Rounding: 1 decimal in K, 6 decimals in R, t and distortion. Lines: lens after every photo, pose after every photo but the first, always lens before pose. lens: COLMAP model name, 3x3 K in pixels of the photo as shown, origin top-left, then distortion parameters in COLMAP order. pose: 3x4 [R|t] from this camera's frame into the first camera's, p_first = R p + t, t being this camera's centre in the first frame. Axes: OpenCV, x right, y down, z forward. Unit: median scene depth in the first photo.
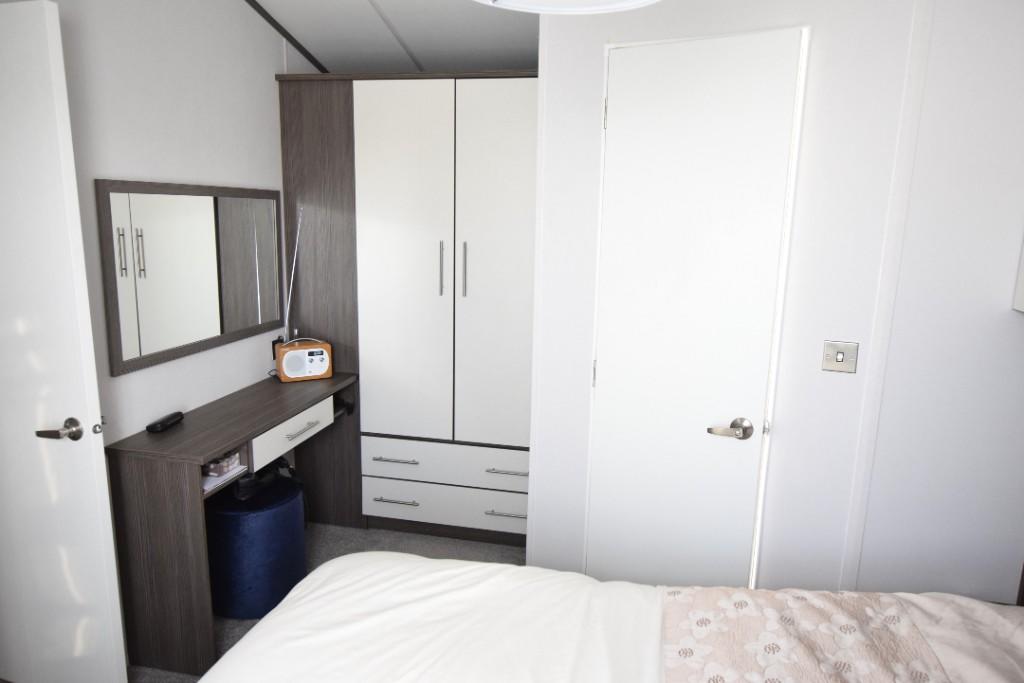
lens RADIAL K [[660.7, 0, 512.0], [0, 660.7, 341.5], [0, 0, 1]] dist [0.005642, 0.003378]
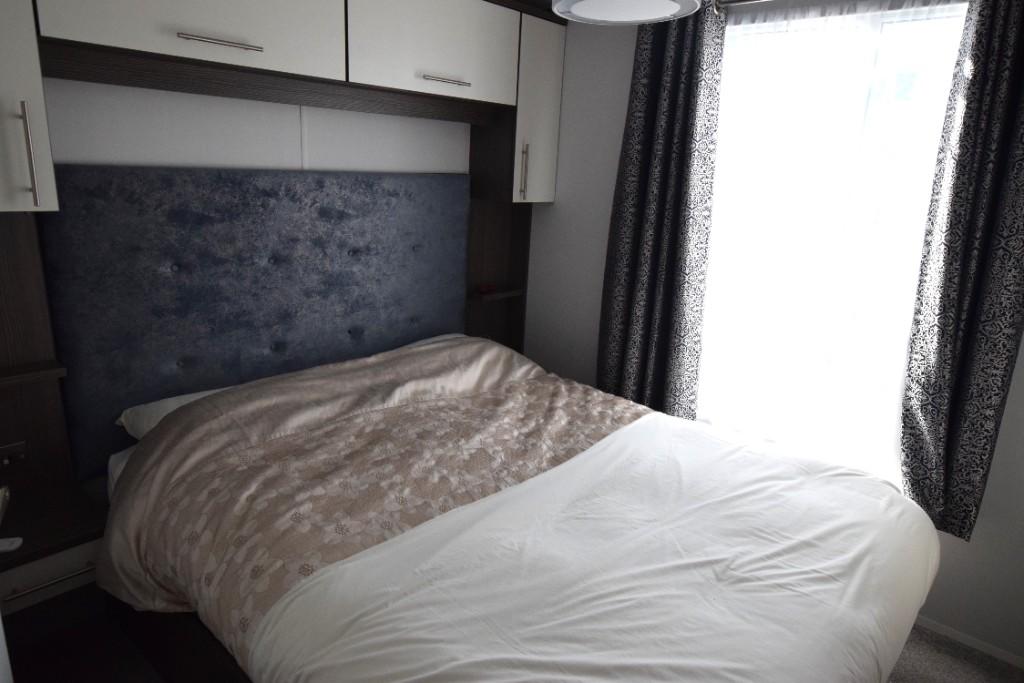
lens RADIAL K [[660.7, 0, 512.0], [0, 660.7, 341.5], [0, 0, 1]] dist [0.005642, 0.003378]
pose [[-0.875749, -0.183794, 0.446412, -0.373553], [0.025795, 0.905559, 0.423434, -0.289964], [-0.482077, 0.382337, -0.788302, 1.640361]]
